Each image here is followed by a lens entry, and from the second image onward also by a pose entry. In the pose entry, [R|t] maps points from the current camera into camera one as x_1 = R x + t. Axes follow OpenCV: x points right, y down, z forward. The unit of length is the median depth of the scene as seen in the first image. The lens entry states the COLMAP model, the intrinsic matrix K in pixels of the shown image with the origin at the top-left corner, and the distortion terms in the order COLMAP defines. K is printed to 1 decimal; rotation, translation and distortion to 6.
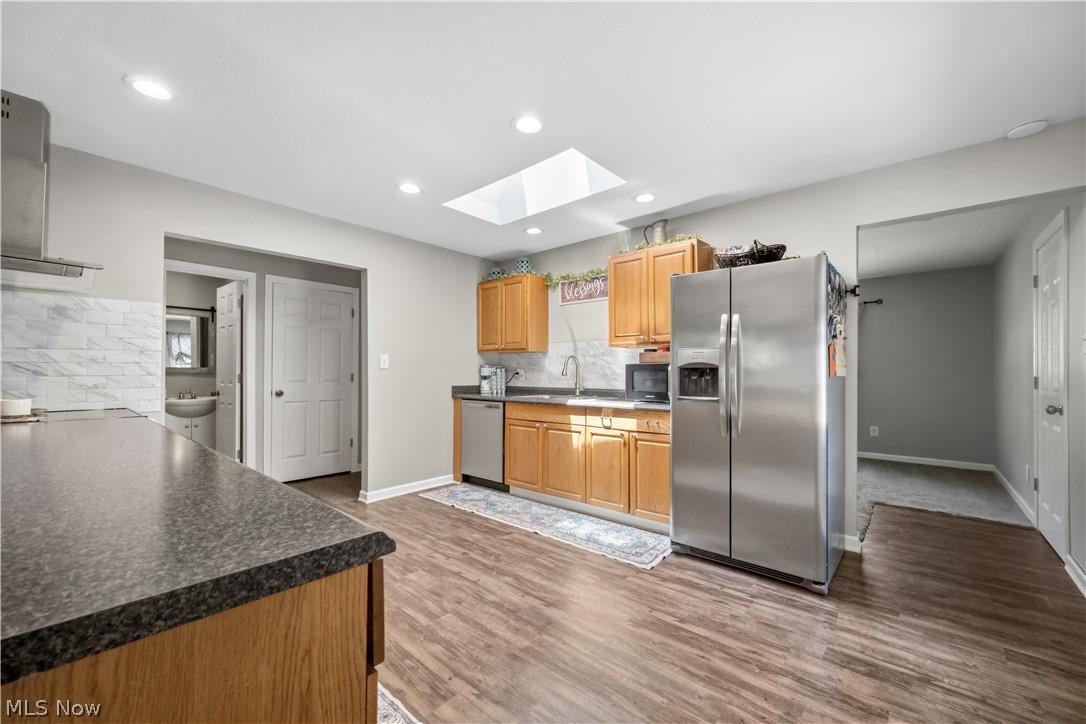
lens RADIAL K [[430.7, 0, 548.8], [0, 430.7, 369.1], [0, 0, 1]] dist [-0.002232, 0.001126]
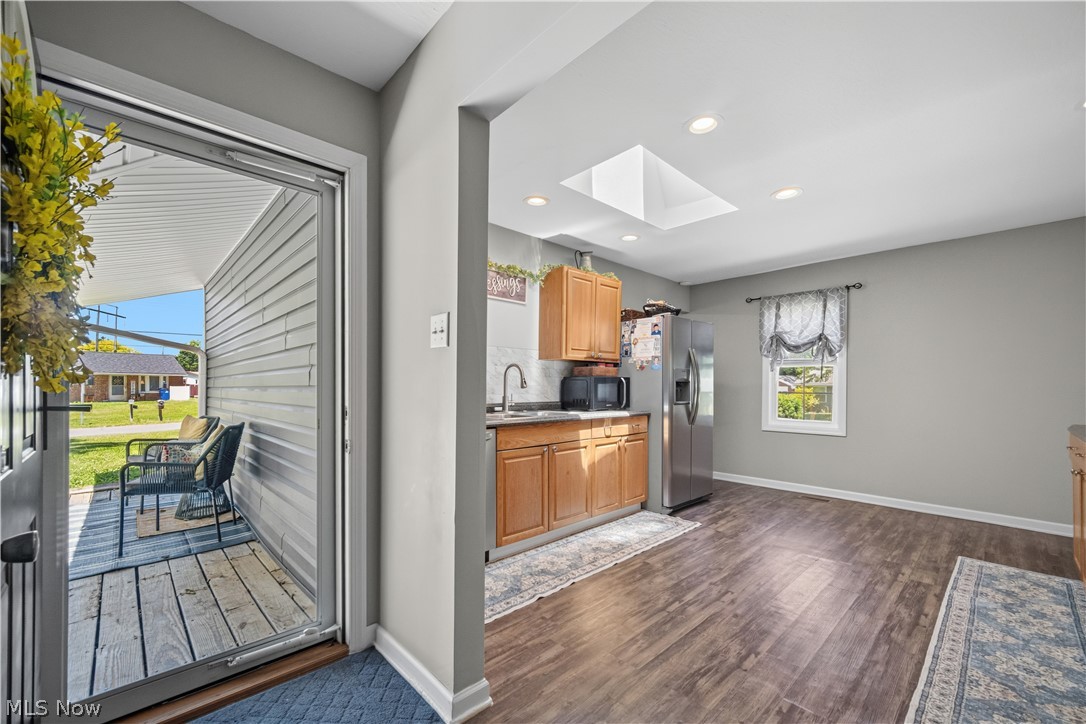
lens RADIAL K [[430.7, 0, 546.9], [0, 430.7, 389.5], [0, 0, 1]] dist [-0.002232, 0.001126]
pose [[0.106374, -0.009745, 0.994278, -0.933580], [-0.011096, 0.999878, 0.010987, 0.009966], [-0.994264, -0.012201, 0.106253, 1.037363]]
